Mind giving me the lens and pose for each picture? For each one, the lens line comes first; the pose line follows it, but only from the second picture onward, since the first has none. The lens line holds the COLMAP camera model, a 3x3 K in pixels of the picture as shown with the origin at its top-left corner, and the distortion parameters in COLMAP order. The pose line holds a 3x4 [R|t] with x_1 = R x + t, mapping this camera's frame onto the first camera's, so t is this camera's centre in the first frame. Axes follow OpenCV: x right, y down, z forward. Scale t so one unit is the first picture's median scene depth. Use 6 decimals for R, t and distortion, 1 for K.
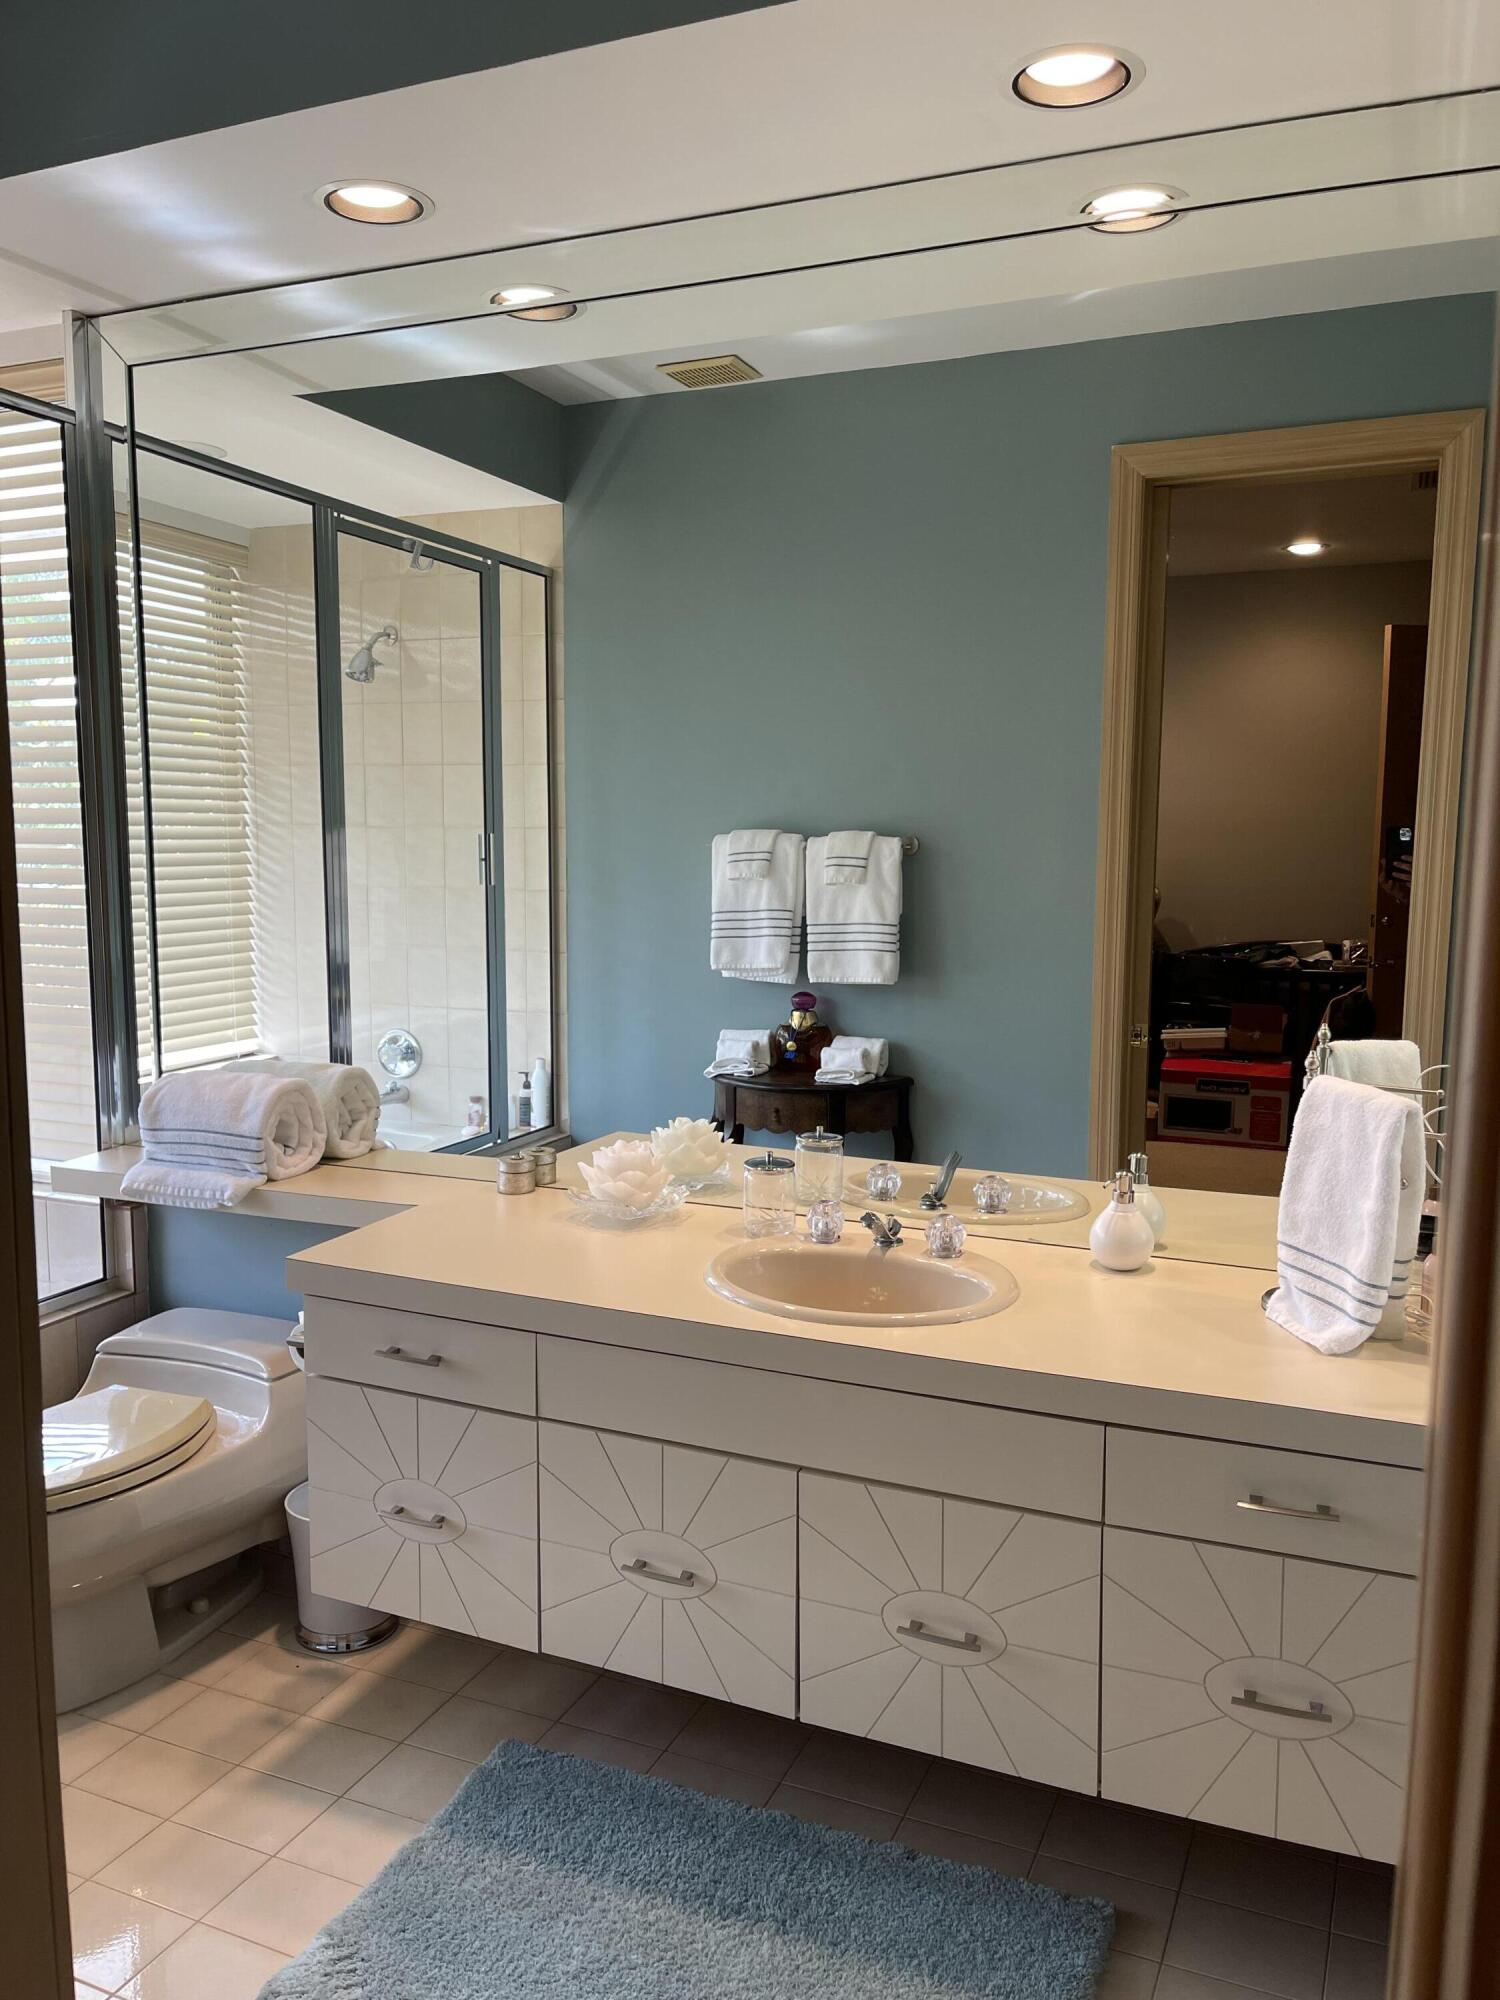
lens RADIAL K [[1518.1, 0, 753.8], [0, 1518.1, 1002.8], [0, 0, 1]] dist [0.041727, -0.044837]
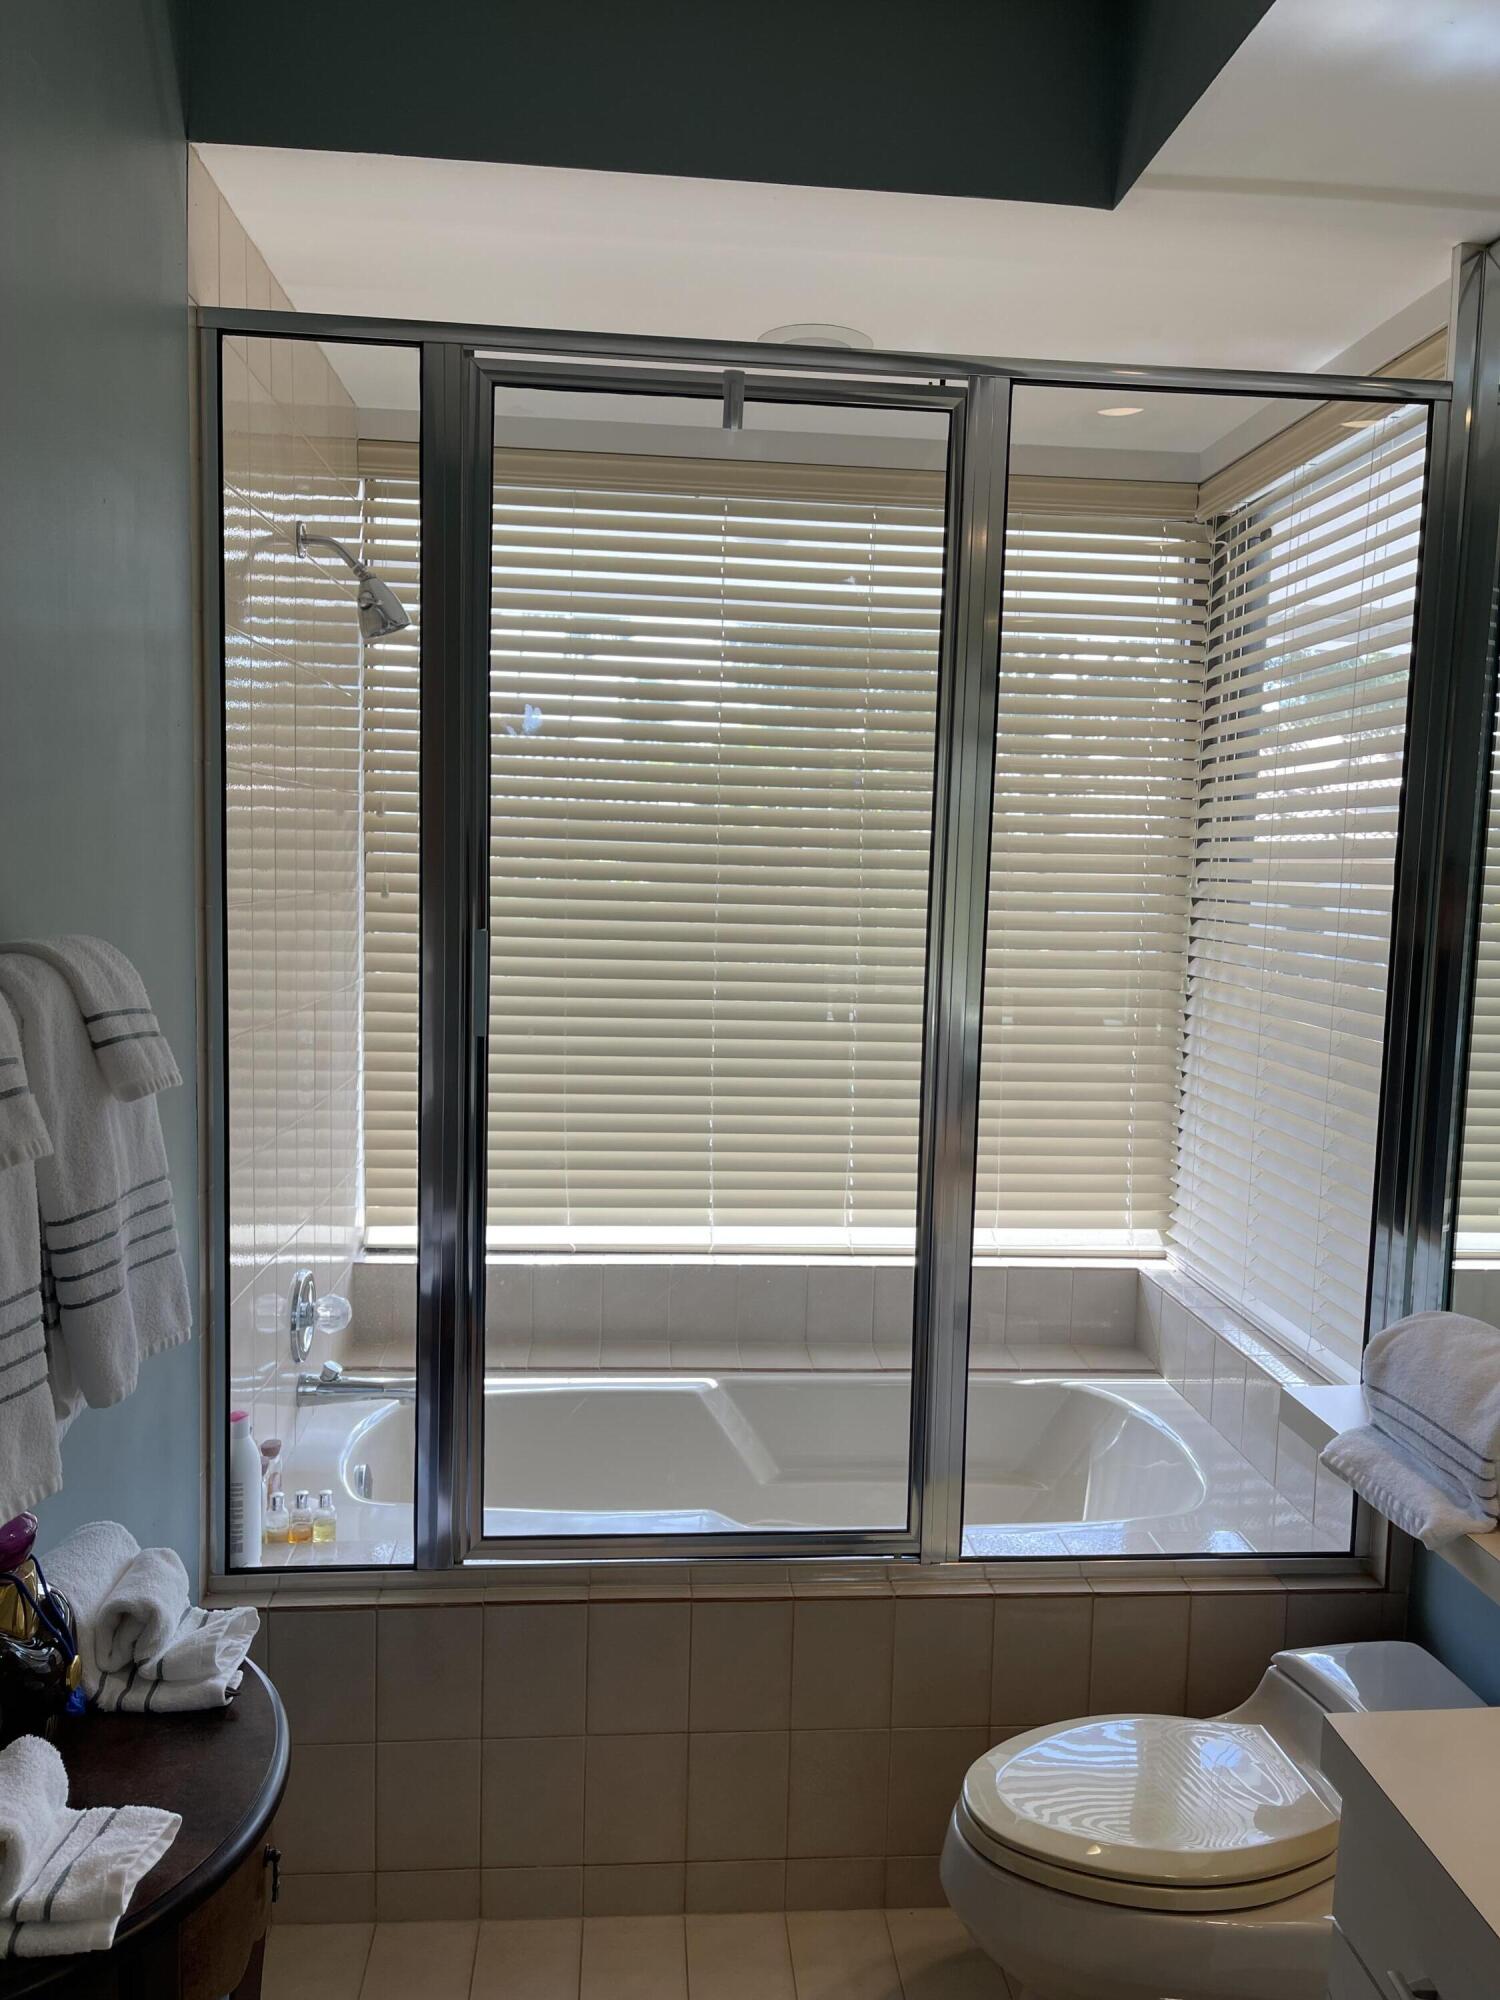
lens RADIAL K [[1518.1, 0, 754.1], [0, 1518.1, 1009.5], [0, 0, 1]] dist [0.041727, -0.044837]
pose [[0.478545, 0.093610, -0.873059, 0.063637], [-0.128977, 0.991010, 0.035561, -0.076094], [0.868539, 0.095586, 0.486316, 0.397230]]
